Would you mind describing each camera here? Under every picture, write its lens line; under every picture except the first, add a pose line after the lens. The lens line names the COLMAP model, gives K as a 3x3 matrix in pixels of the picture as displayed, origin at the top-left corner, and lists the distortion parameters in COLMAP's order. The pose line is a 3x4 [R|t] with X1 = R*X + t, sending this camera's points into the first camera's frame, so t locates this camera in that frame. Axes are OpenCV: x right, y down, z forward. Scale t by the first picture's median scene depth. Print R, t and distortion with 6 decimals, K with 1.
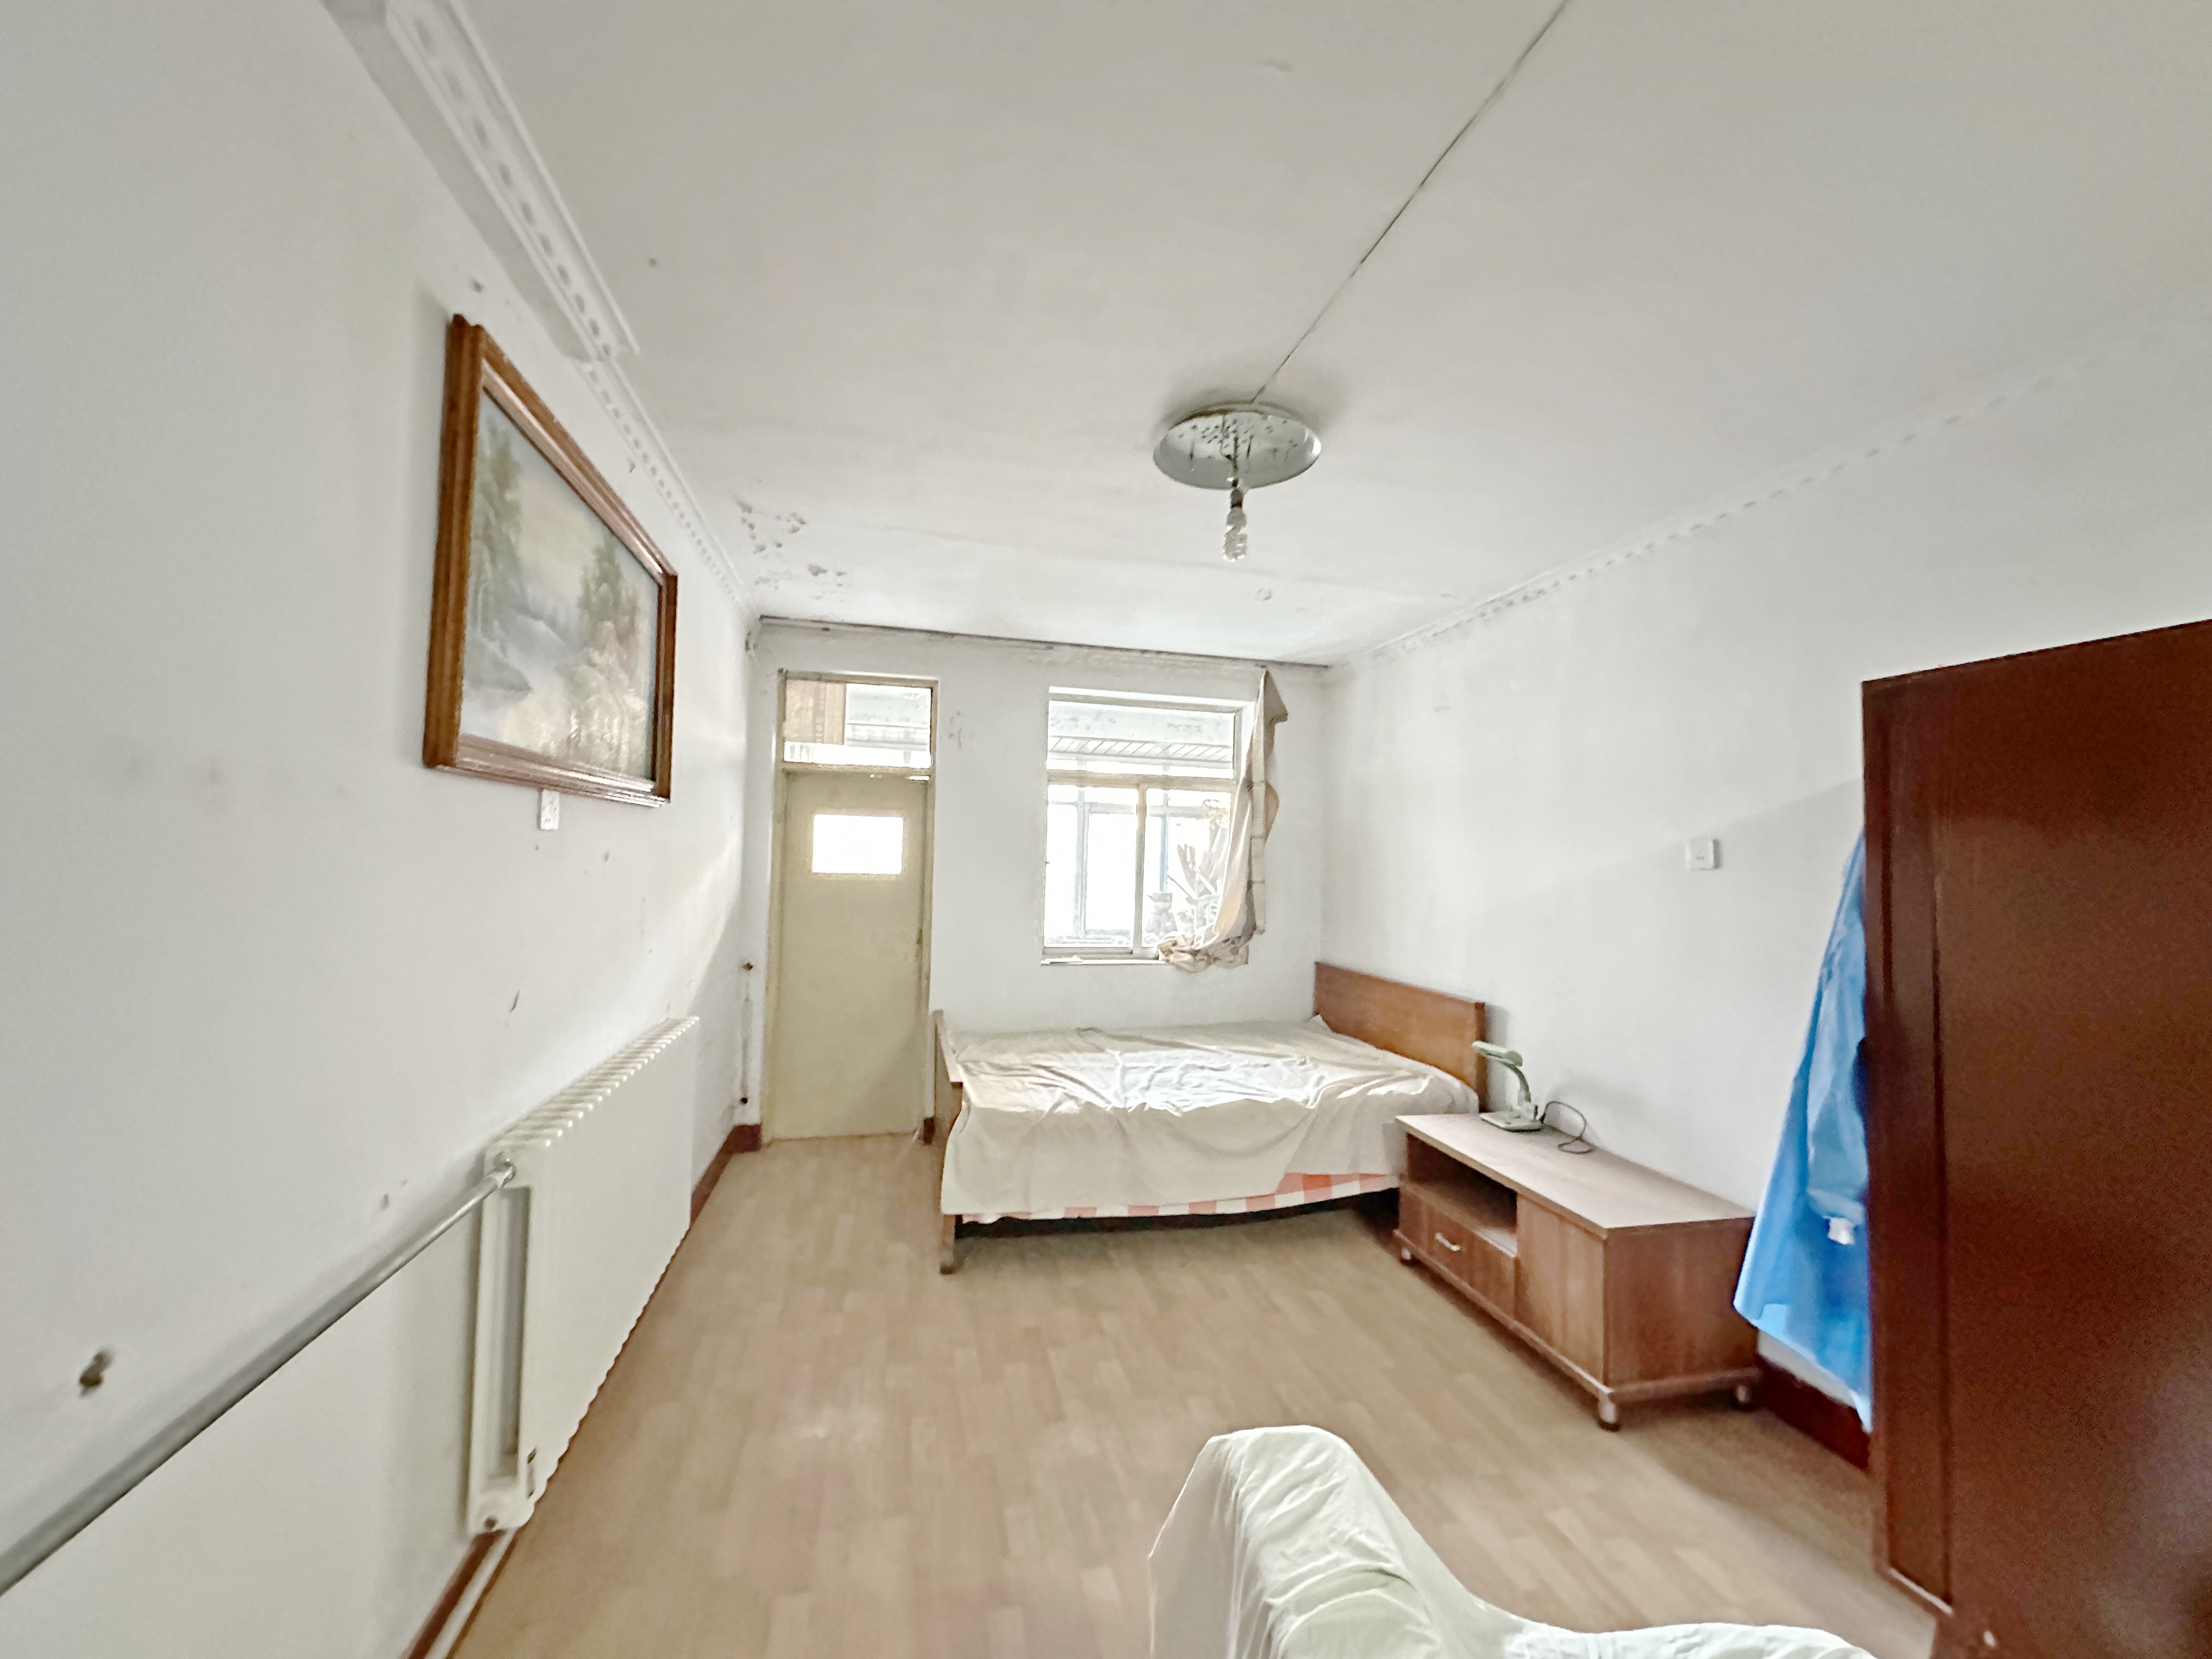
lens RADIAL K [[886.5, 0, 1106.0], [0, 886.5, 829.5], [0, 0, 1]] dist [-0.000534, -0.000241]
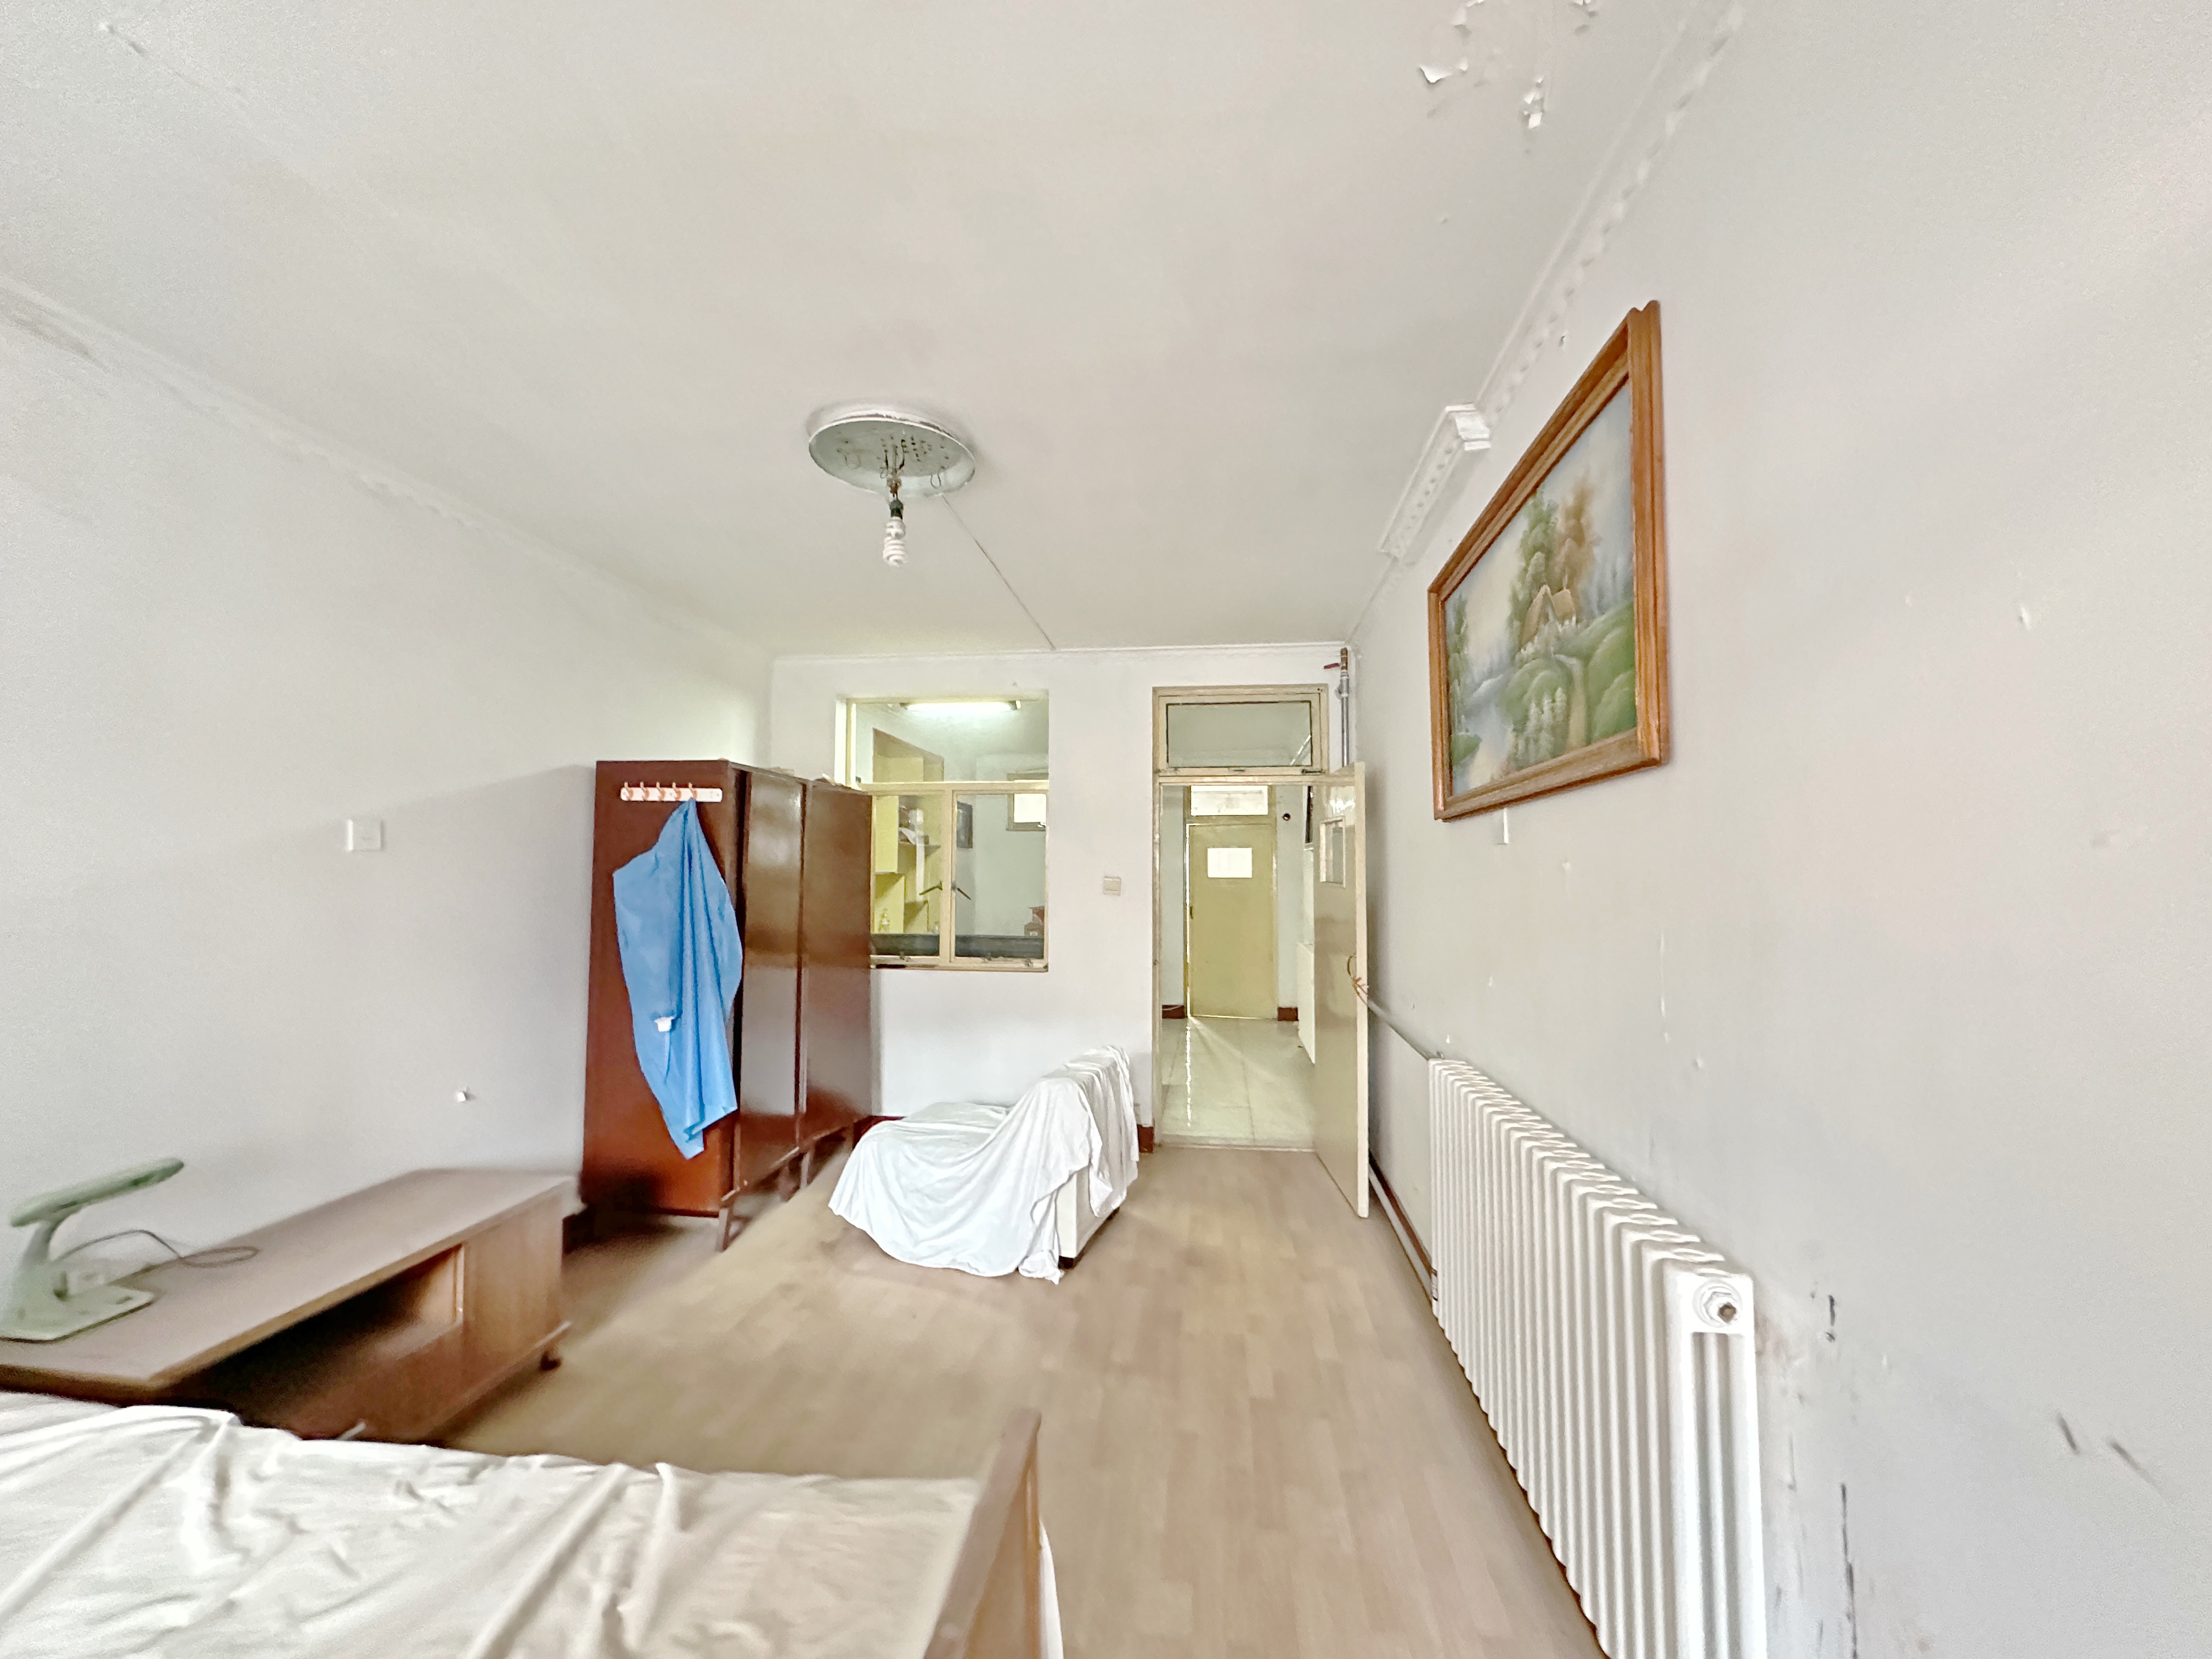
lens RADIAL K [[886.5, 0, 1106.0], [0, 886.5, 829.5], [0, 0, 1]] dist [-0.000534, -0.000241]
pose [[-0.935130, -0.008076, 0.354213, -0.409524], [-0.036478, 0.996622, -0.073582, 0.065205], [-0.352422, -0.081730, -0.932266, 1.663029]]
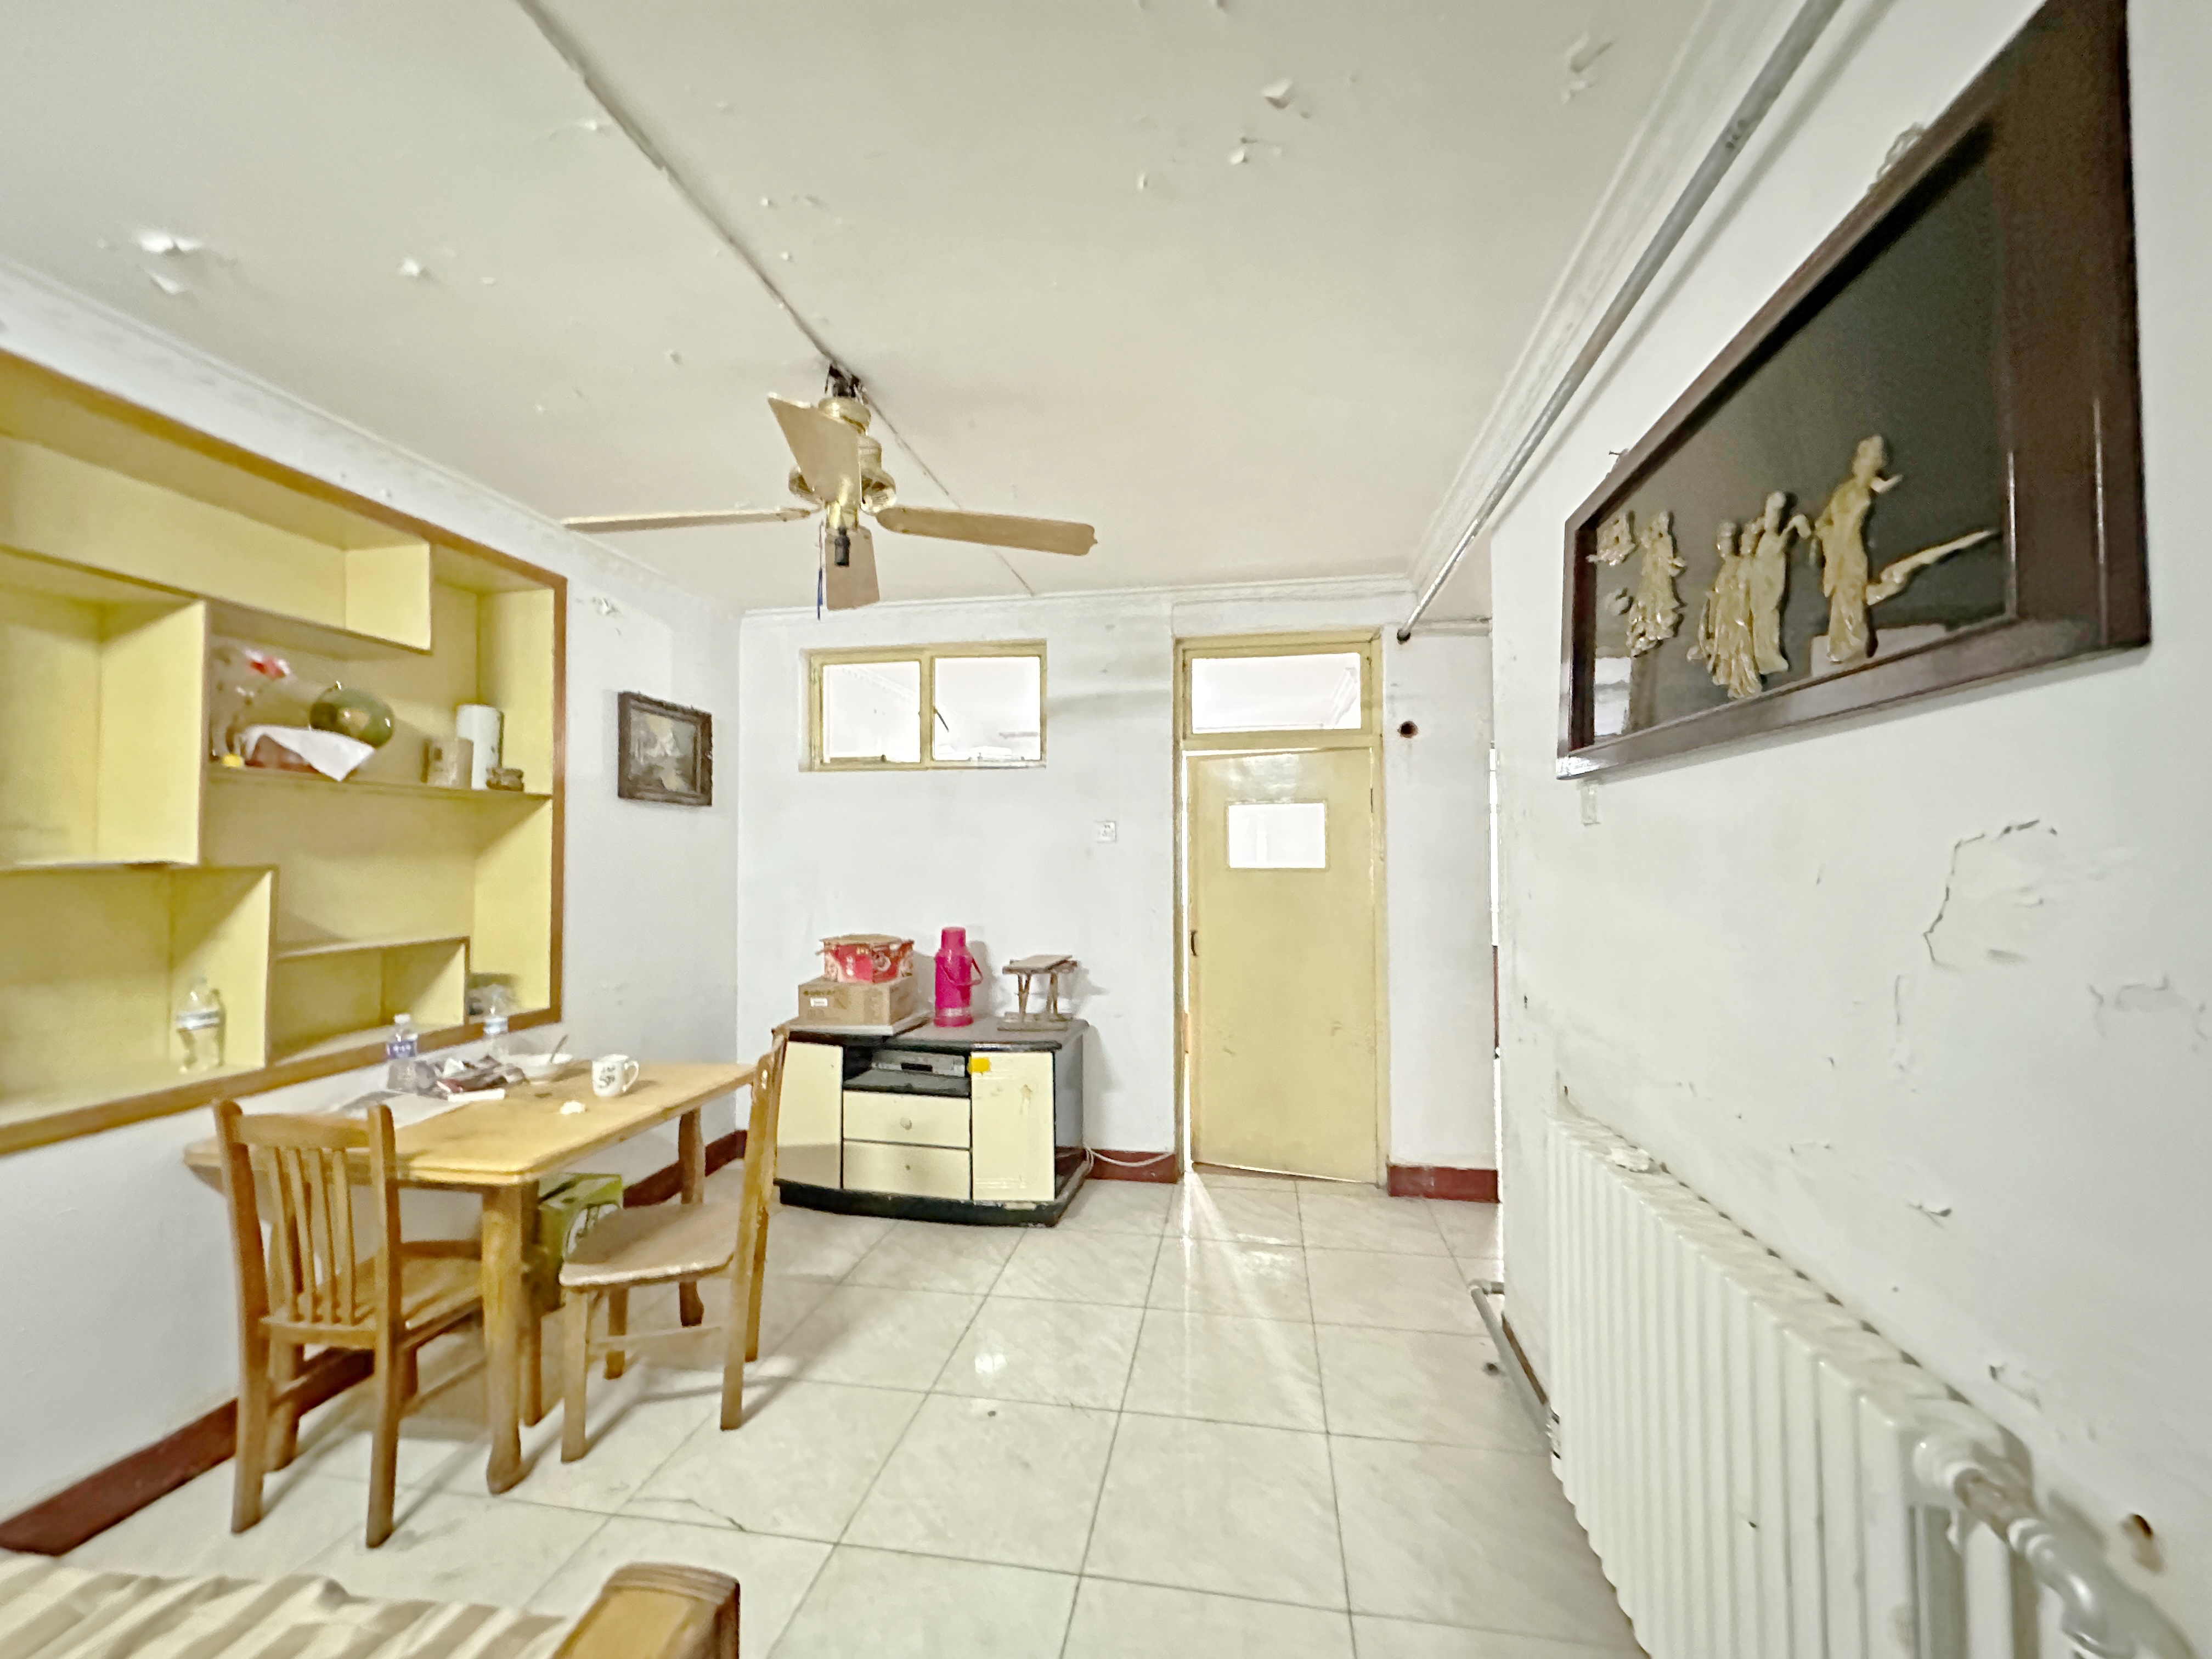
lens RADIAL K [[886.5, 0, 1106.0], [0, 886.5, 829.5], [0, 0, 1]] dist [-0.000534, -0.000241]
pose [[-0.921758, -0.012469, 0.387566, -0.289459], [-0.036791, 0.997786, -0.055399, 0.050408], [-0.386017, -0.065323, -0.920176, 1.164476]]
